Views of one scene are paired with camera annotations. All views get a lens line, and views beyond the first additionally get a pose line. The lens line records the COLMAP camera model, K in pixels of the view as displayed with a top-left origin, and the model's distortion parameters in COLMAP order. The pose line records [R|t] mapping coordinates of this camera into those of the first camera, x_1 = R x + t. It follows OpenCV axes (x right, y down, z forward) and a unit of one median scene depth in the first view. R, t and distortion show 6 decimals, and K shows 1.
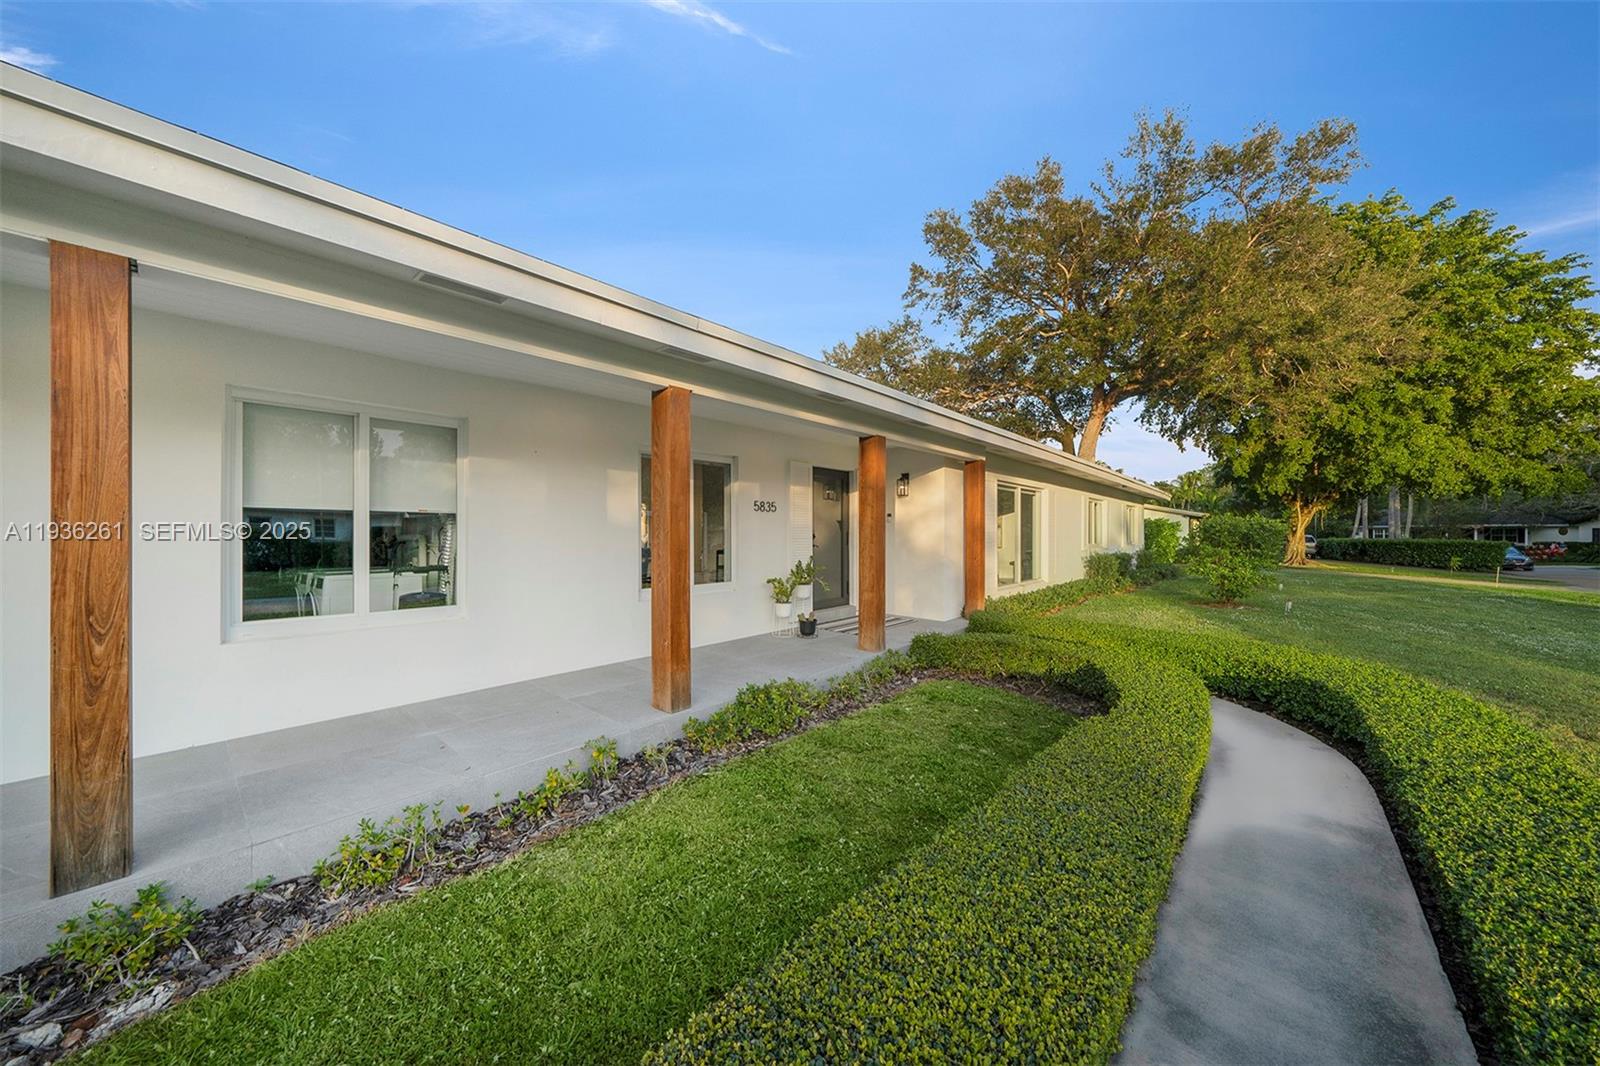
lens RADIAL K [[577.7, 0, 800.0], [0, 577.7, 533.0], [0, 0, 1]] dist [-0.000451, 0.000000]
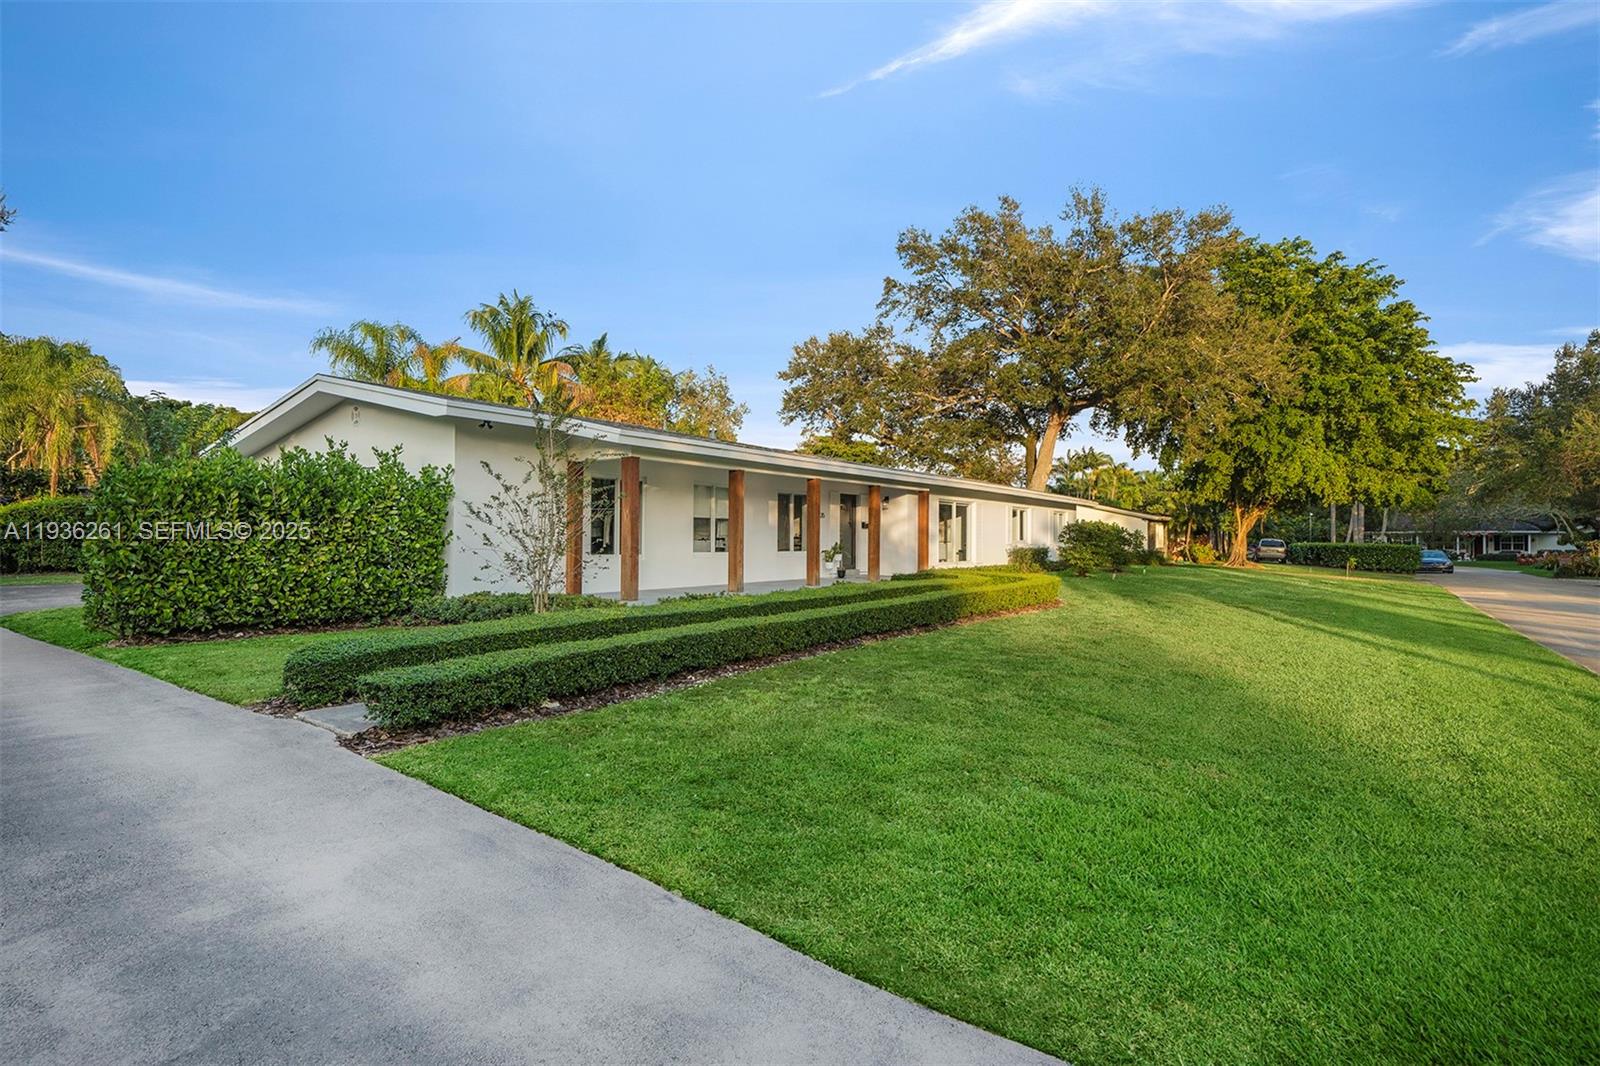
lens RADIAL K [[769.9, 0, 800.0], [0, 769.9, 533.0], [0, 0, 1]] dist [0.023122, 0.000013]
pose [[0.995918, 0.008194, 0.089885, -0.094040], [-0.007878, 0.999961, -0.003865, 0.007168], [-0.089913, 0.003141, 0.995945, -0.427376]]
